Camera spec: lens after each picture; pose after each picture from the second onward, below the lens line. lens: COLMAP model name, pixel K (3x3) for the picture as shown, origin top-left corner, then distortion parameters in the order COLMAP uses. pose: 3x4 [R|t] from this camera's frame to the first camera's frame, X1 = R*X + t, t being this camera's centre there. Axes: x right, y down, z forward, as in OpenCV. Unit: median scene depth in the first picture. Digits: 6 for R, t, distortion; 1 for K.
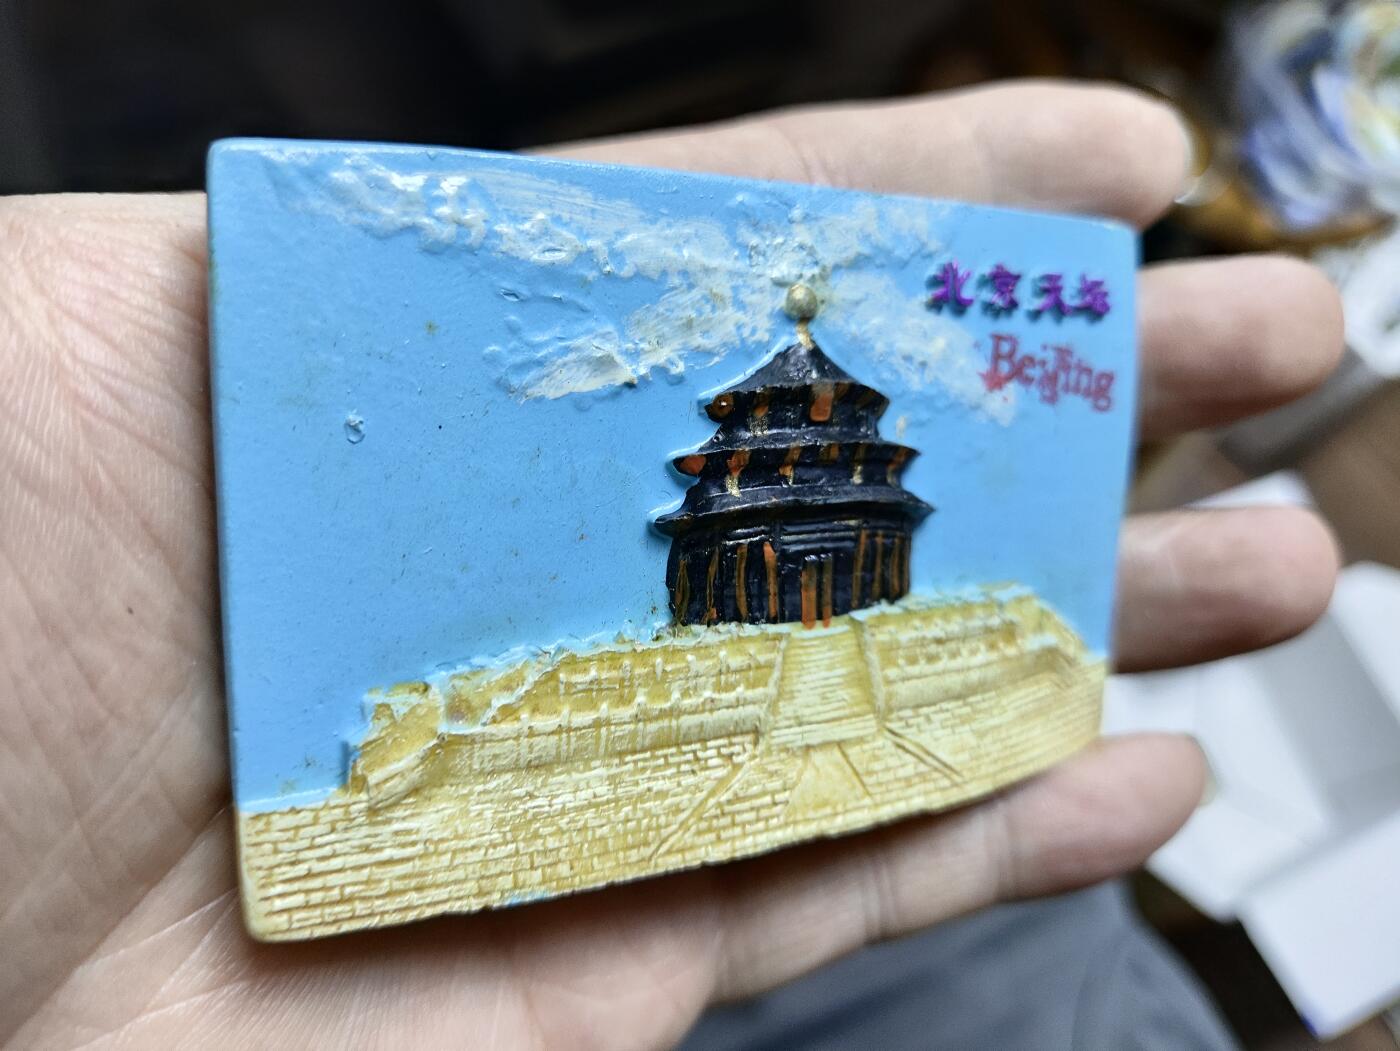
lens RADIAL K [[1015.7, 0, 700.0], [0, 1015.7, 525.5], [0, 0, 1]] dist [0.044374, -0.152717]
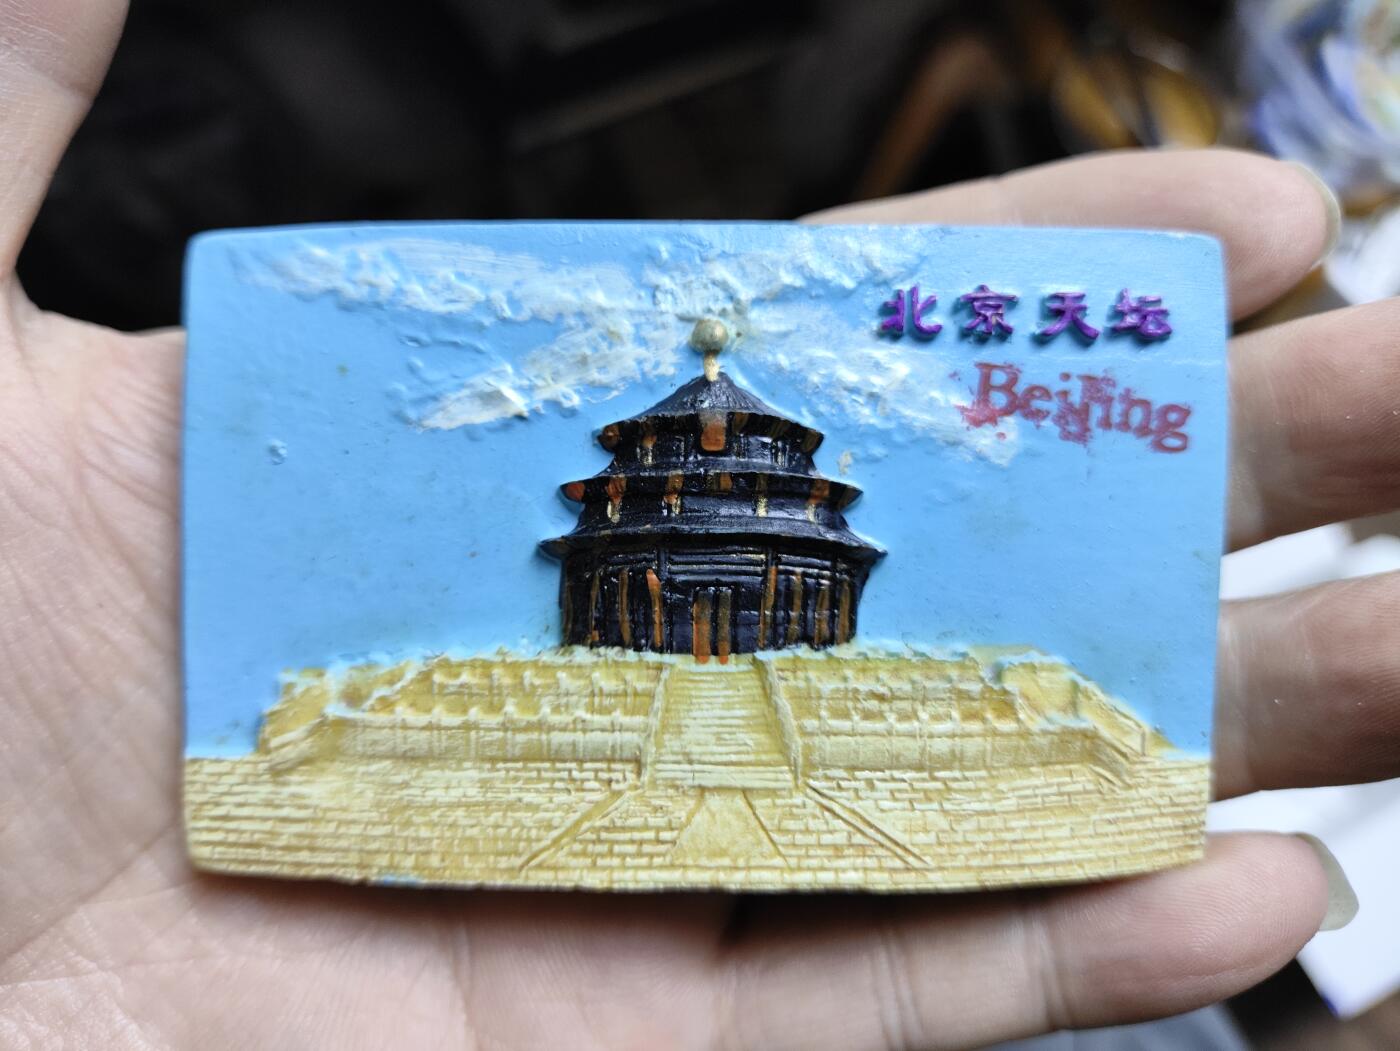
lens RADIAL K [[1015.7, 0, 700.0], [0, 1015.7, 525.5], [0, 0, 1]] dist [0.044374, -0.152717]
pose [[0.883576, 0.011593, -0.468145, 0.587428], [-0.063347, 0.993464, -0.094959, 0.066415], [0.463984, 0.113559, 0.878535, 0.134350]]
